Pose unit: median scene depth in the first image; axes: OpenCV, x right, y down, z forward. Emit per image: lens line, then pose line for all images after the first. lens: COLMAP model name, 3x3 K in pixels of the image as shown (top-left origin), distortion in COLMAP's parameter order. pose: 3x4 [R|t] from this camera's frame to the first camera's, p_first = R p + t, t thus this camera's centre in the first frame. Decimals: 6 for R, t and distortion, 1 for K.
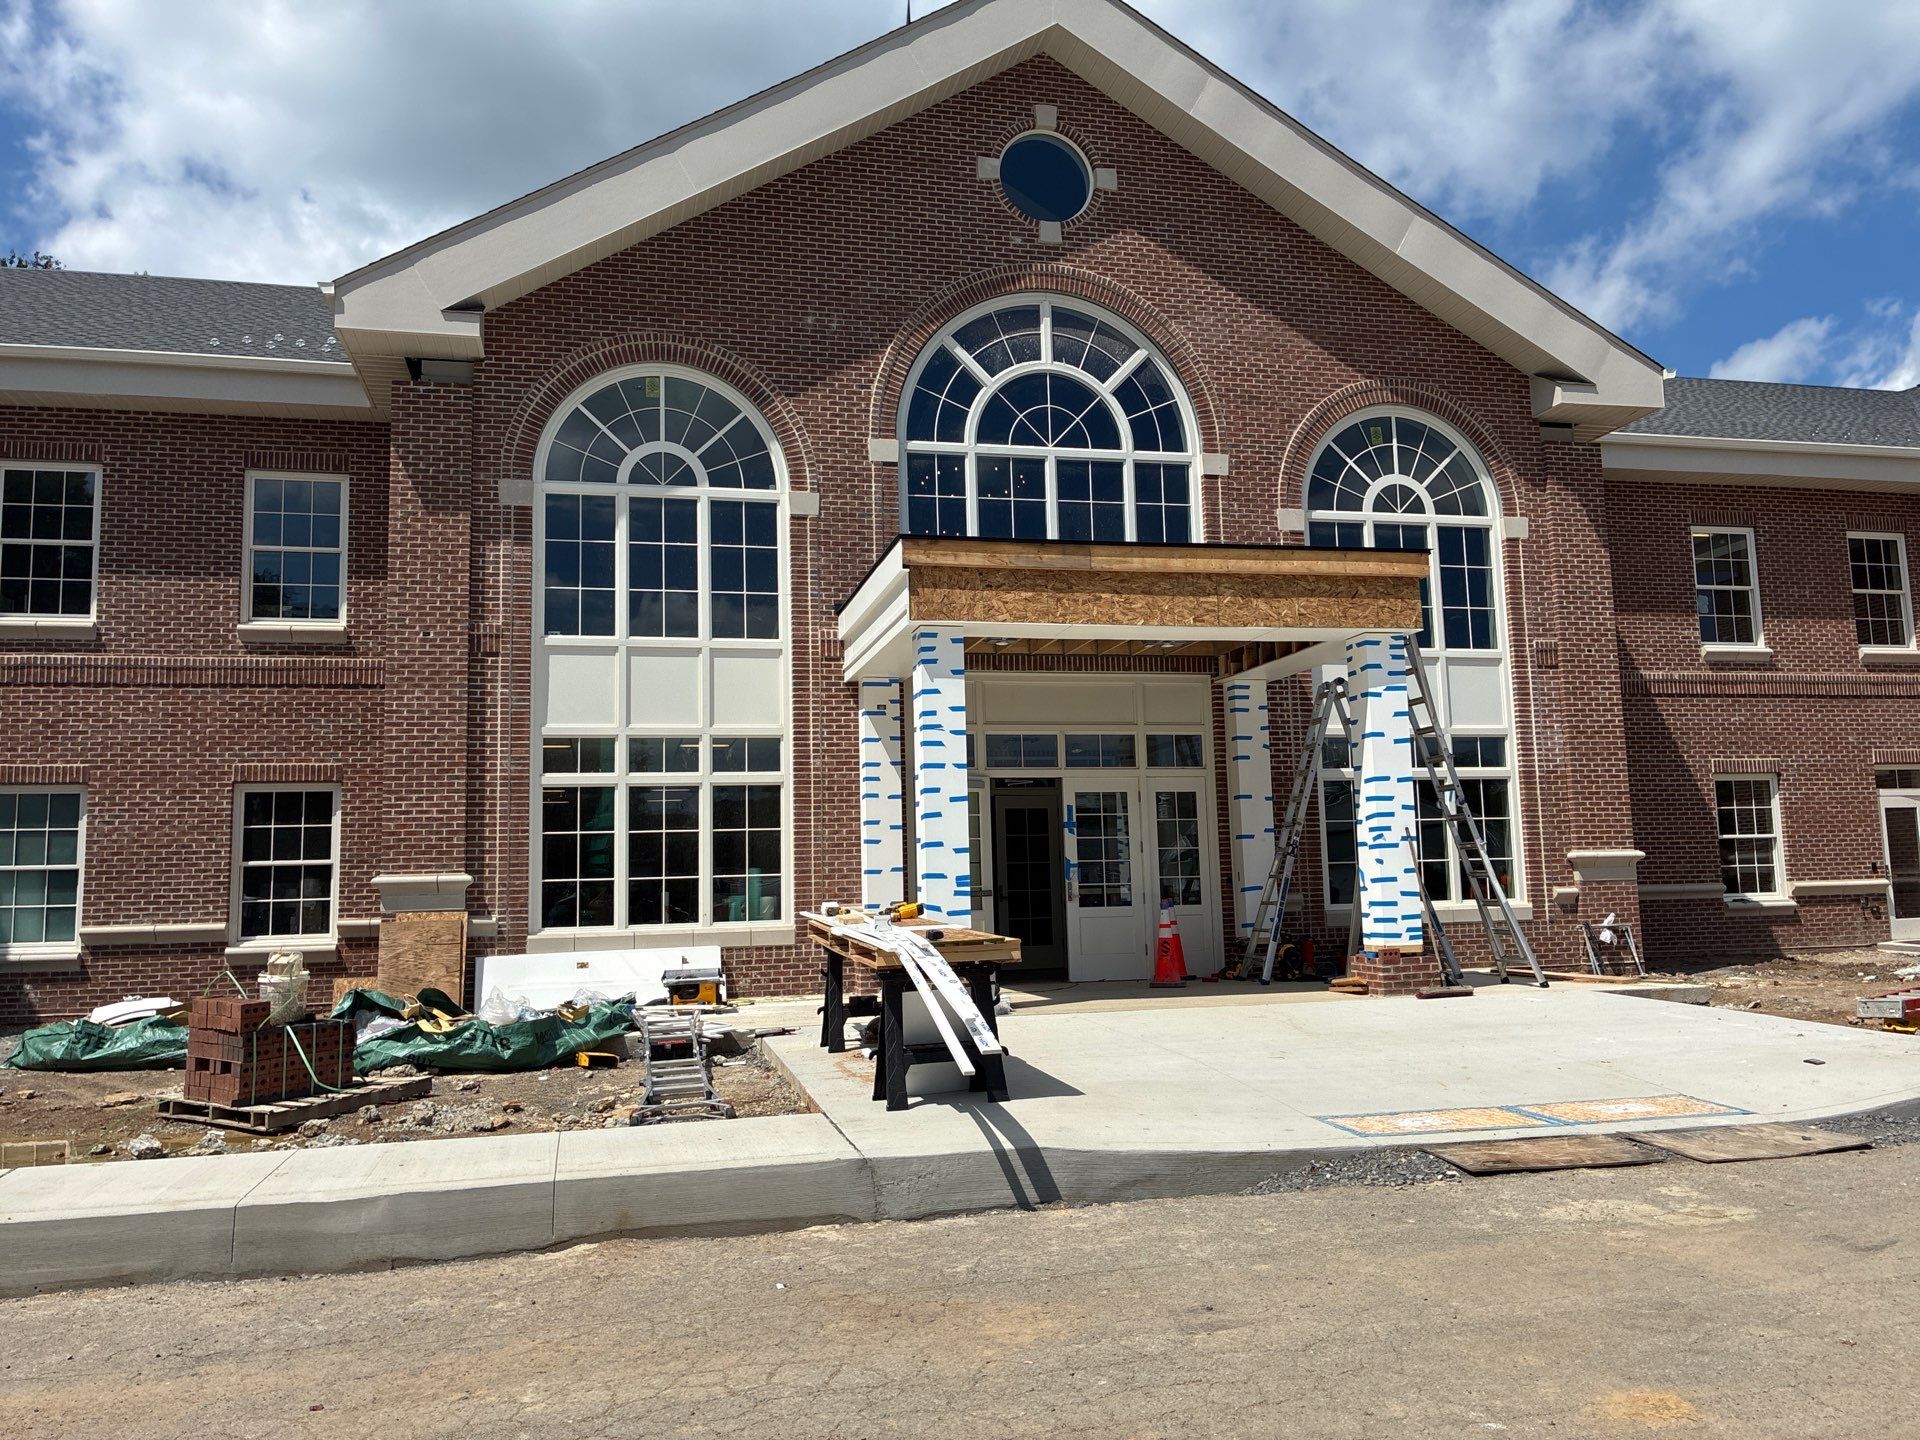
lens RADIAL K [[1430.3, 0, 944.7], [0, 1430.3, 715.4], [0, 0, 1]] dist [0.095258, -0.184025]
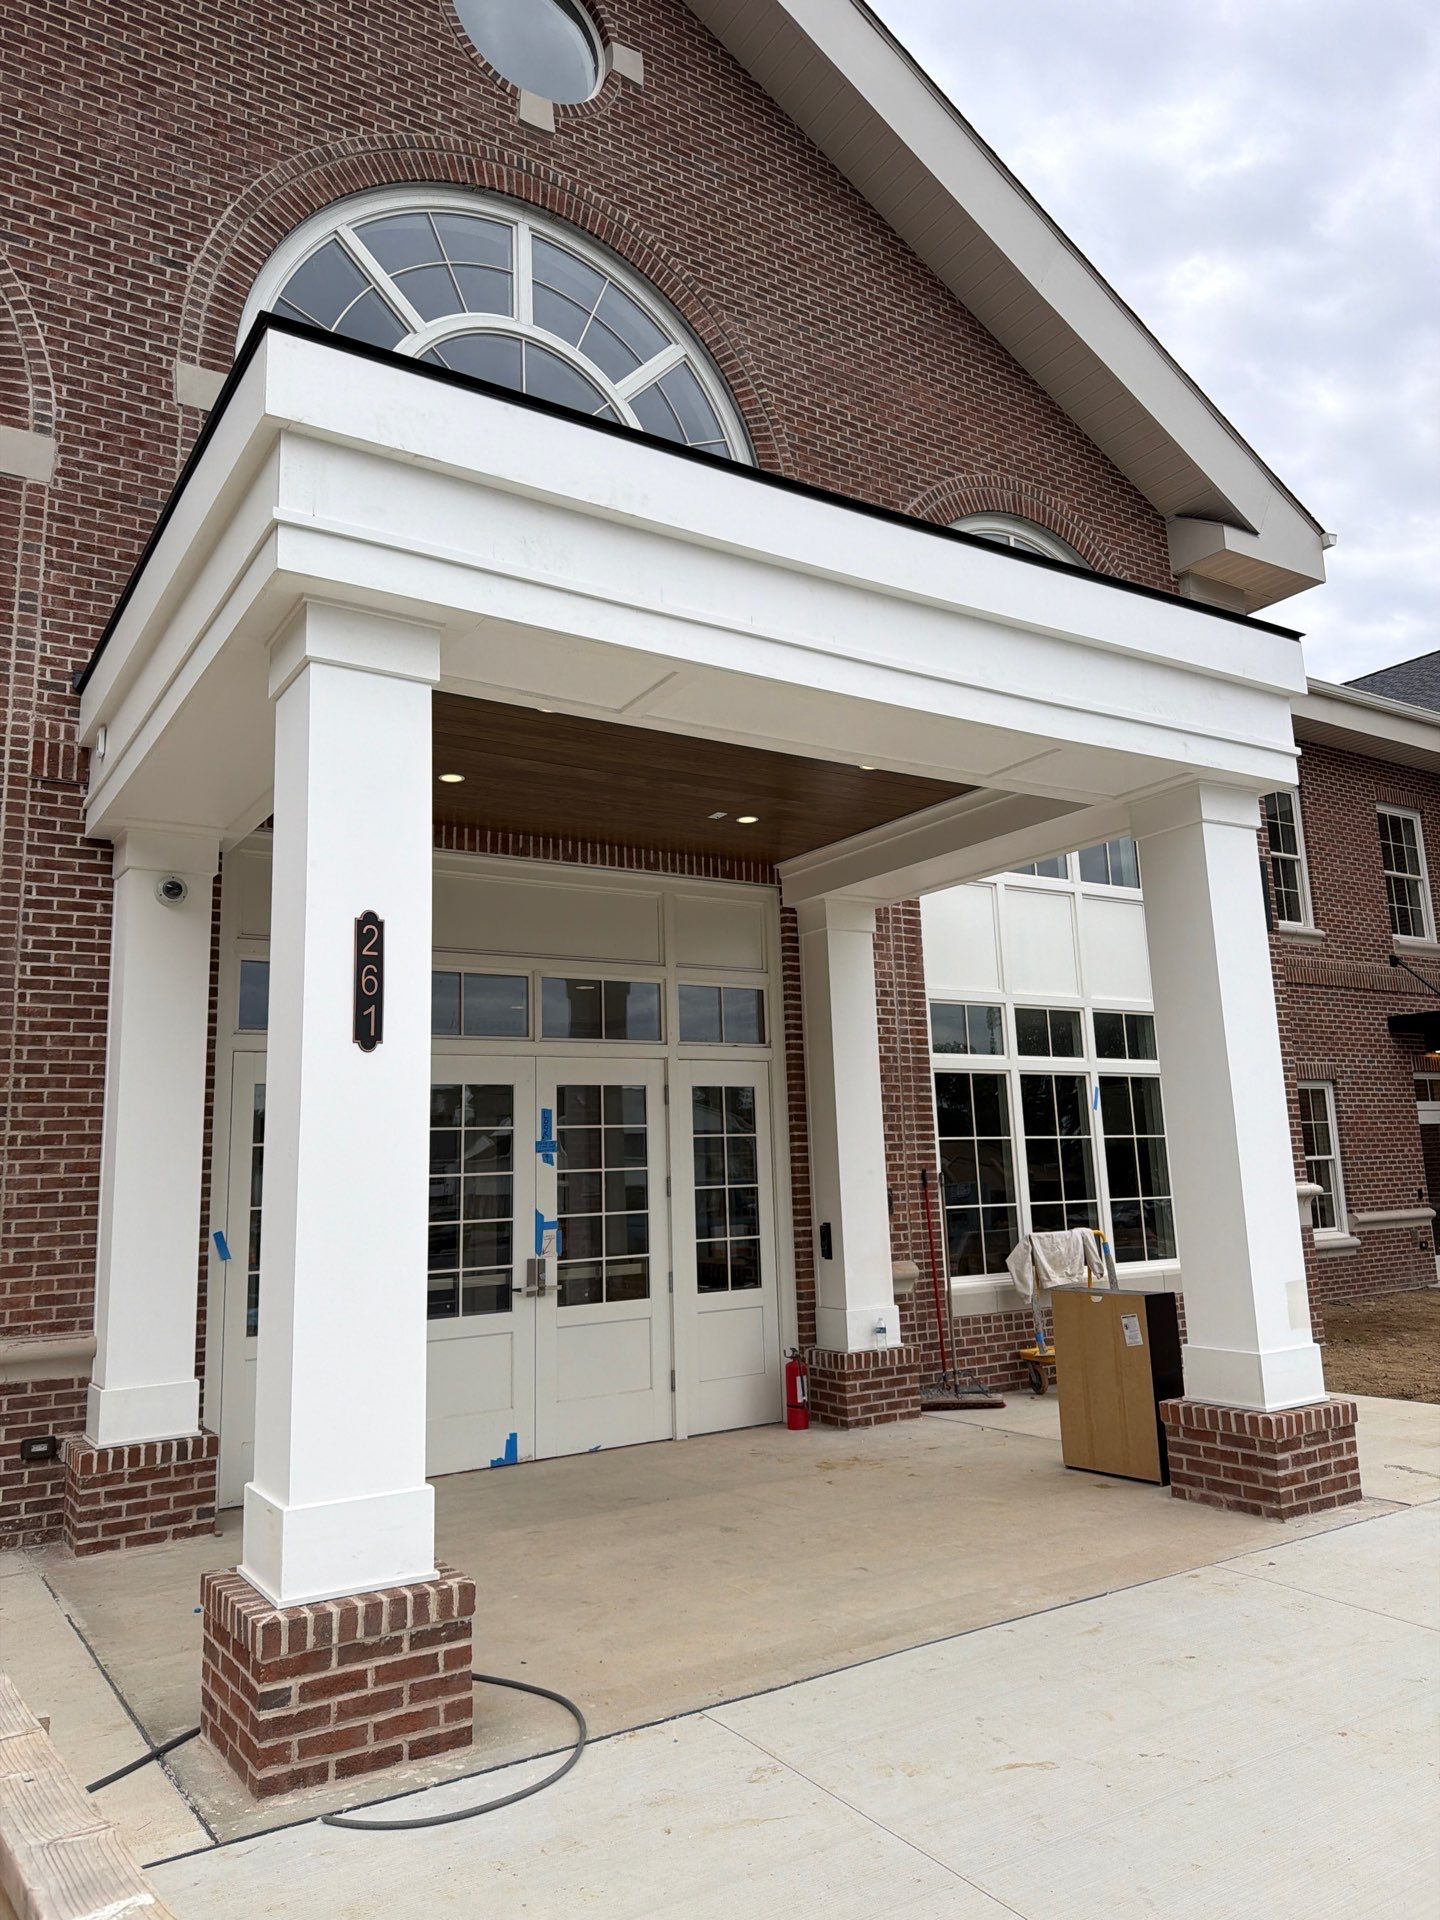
lens RADIAL K [[1329.3, 0, 713.4], [0, 1329.3, 931.3], [0, 0, 1]] dist [0.091608, -0.149912]
pose [[0.942488, 0.054613, 0.329747, -0.021021], [-0.031286, 0.996644, -0.075643, 0.033337], [-0.332772, 0.060976, 0.941034, 0.527605]]
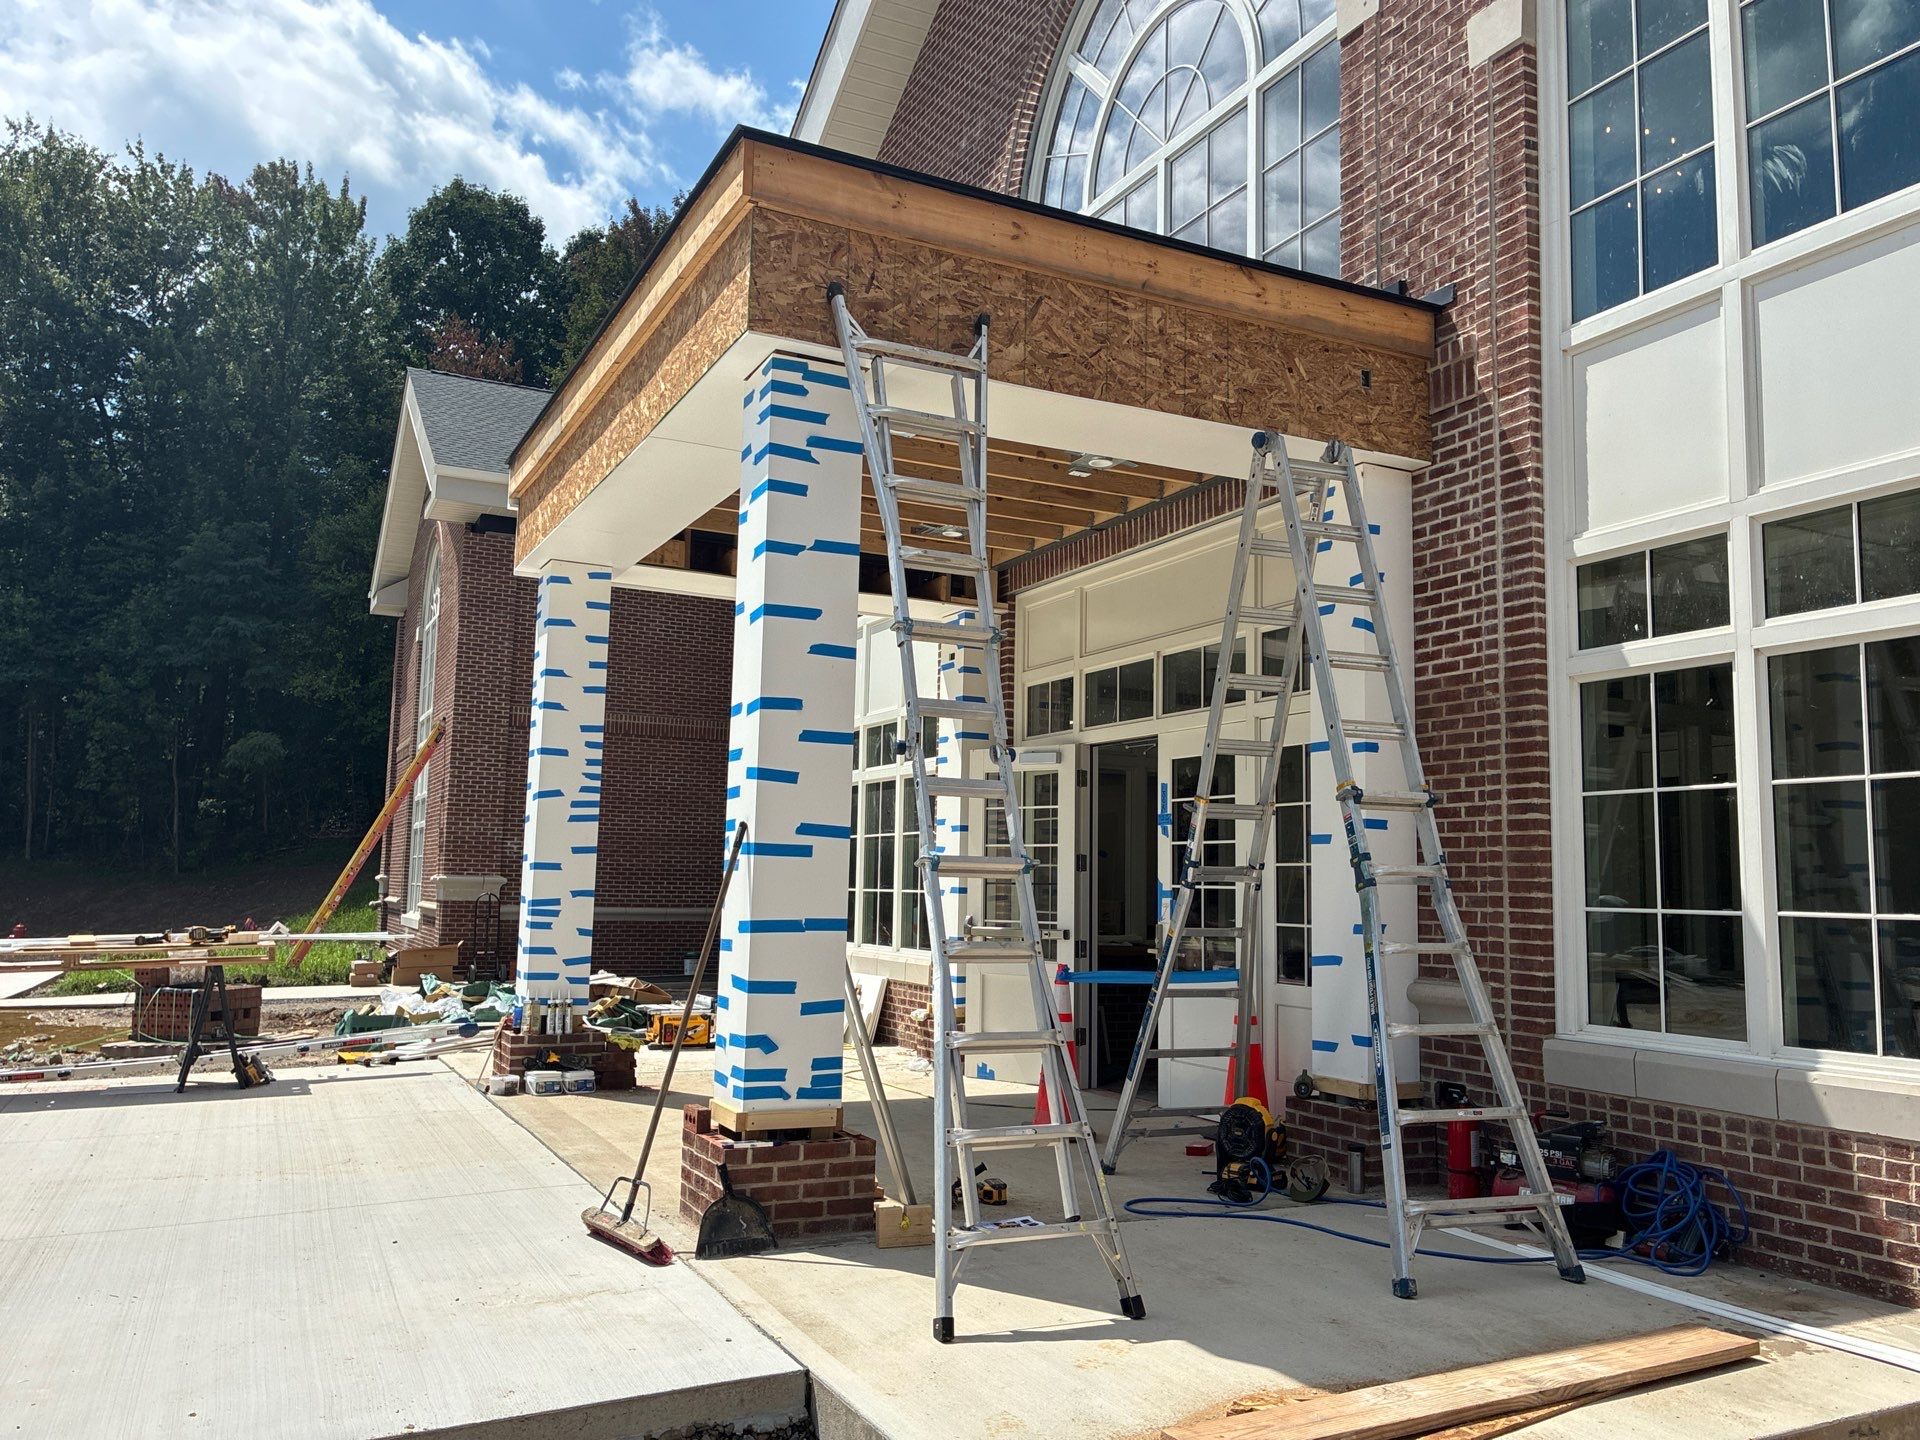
lens RADIAL K [[1485.6, 0, 960.0], [0, 1485.6, 720.0], [0, 0, 1]] dist [-0.006836, 0.042044]
pose [[0.227370, -0.079705, -0.970541, 0.640583], [0.091220, 0.994006, -0.060262, 0.067839], [0.969527, -0.074831, 0.233278, 0.822268]]
